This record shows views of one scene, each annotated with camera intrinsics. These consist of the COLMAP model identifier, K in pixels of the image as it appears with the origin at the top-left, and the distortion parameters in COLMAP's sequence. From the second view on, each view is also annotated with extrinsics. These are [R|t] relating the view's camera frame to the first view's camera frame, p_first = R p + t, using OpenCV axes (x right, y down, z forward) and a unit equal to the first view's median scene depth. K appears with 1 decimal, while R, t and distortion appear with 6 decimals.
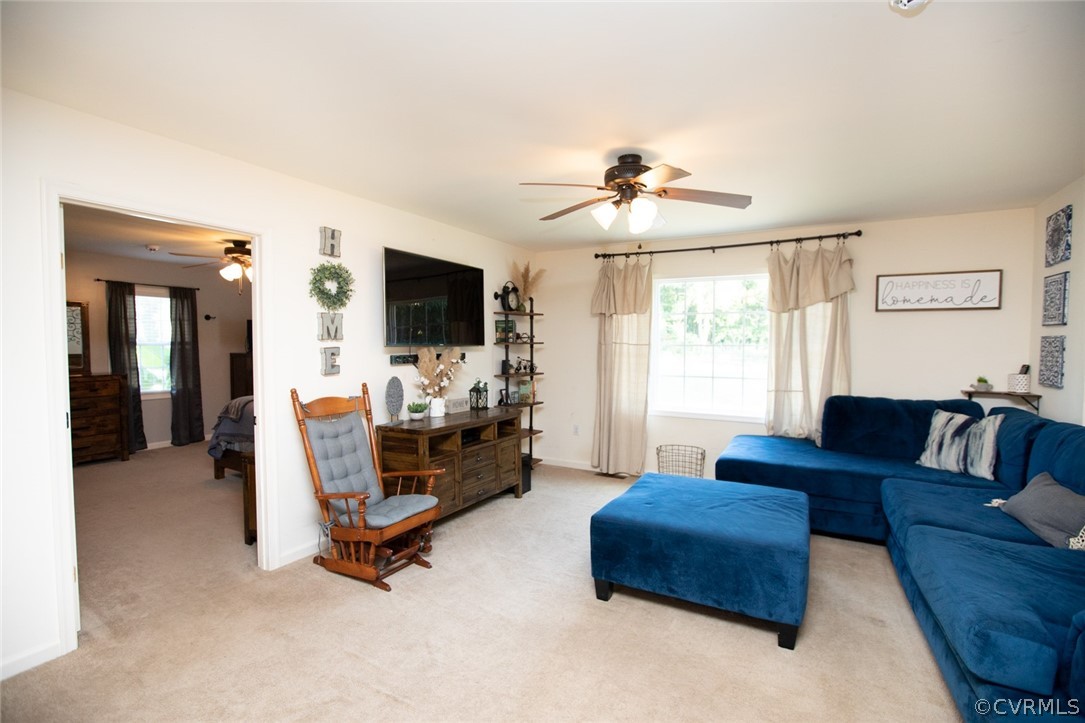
lens RADIAL K [[496.2, 0, 539.3], [0, 496.2, 360.1], [0, 0, 1]] dist [-0.049761, 0.019002]
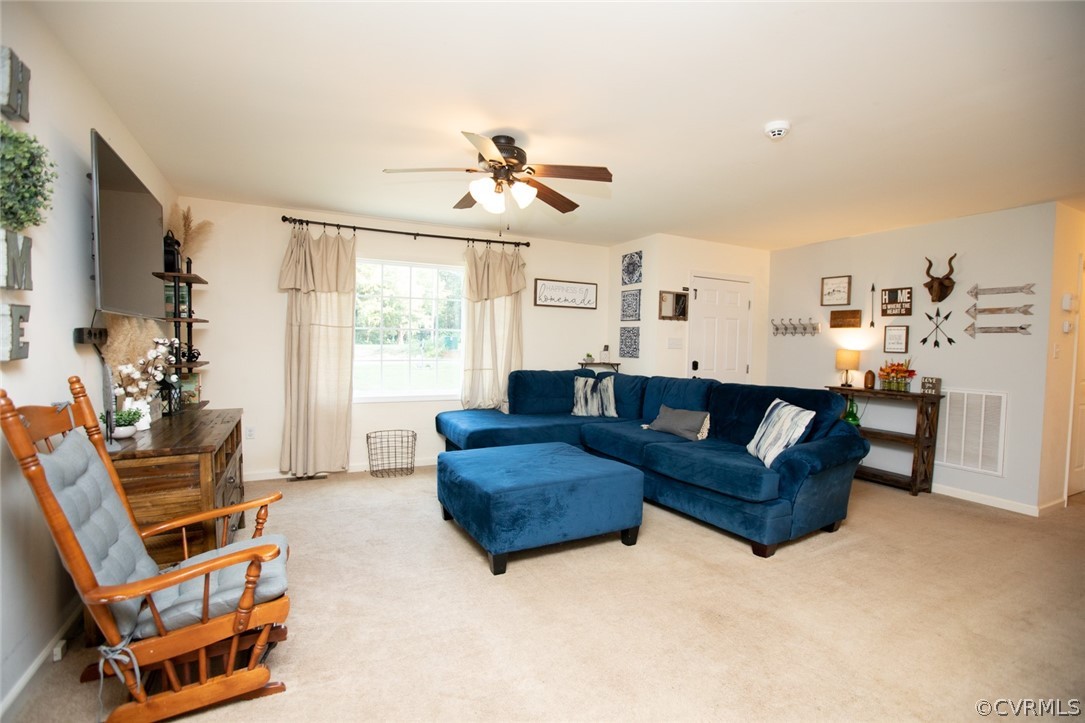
lens RADIAL K [[496.2, 0, 535.6], [0, 496.2, 361.1], [0, 0, 1]] dist [-0.049761, 0.019002]
pose [[0.555089, -0.026132, 0.831380, -0.483552], [0.013325, 0.999657, 0.022525, 0.022205], [-0.831684, -0.001425, 0.555247, 0.278904]]
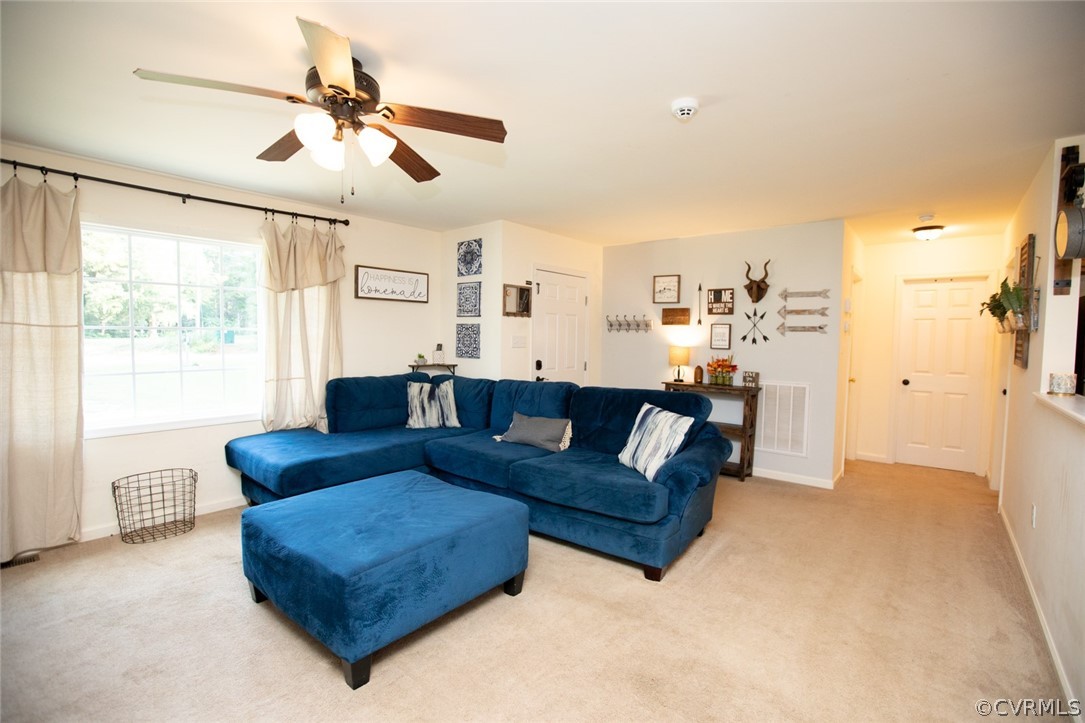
lens RADIAL K [[496.2, 0, 536.1], [0, 496.2, 361.4], [0, 0, 1]] dist [-0.049761, 0.019002]
pose [[0.183938, -0.054747, 0.981412, -0.359570], [0.023543, 0.998407, 0.051282, -0.006472], [-0.982656, 0.013673, 0.184934, 0.451197]]
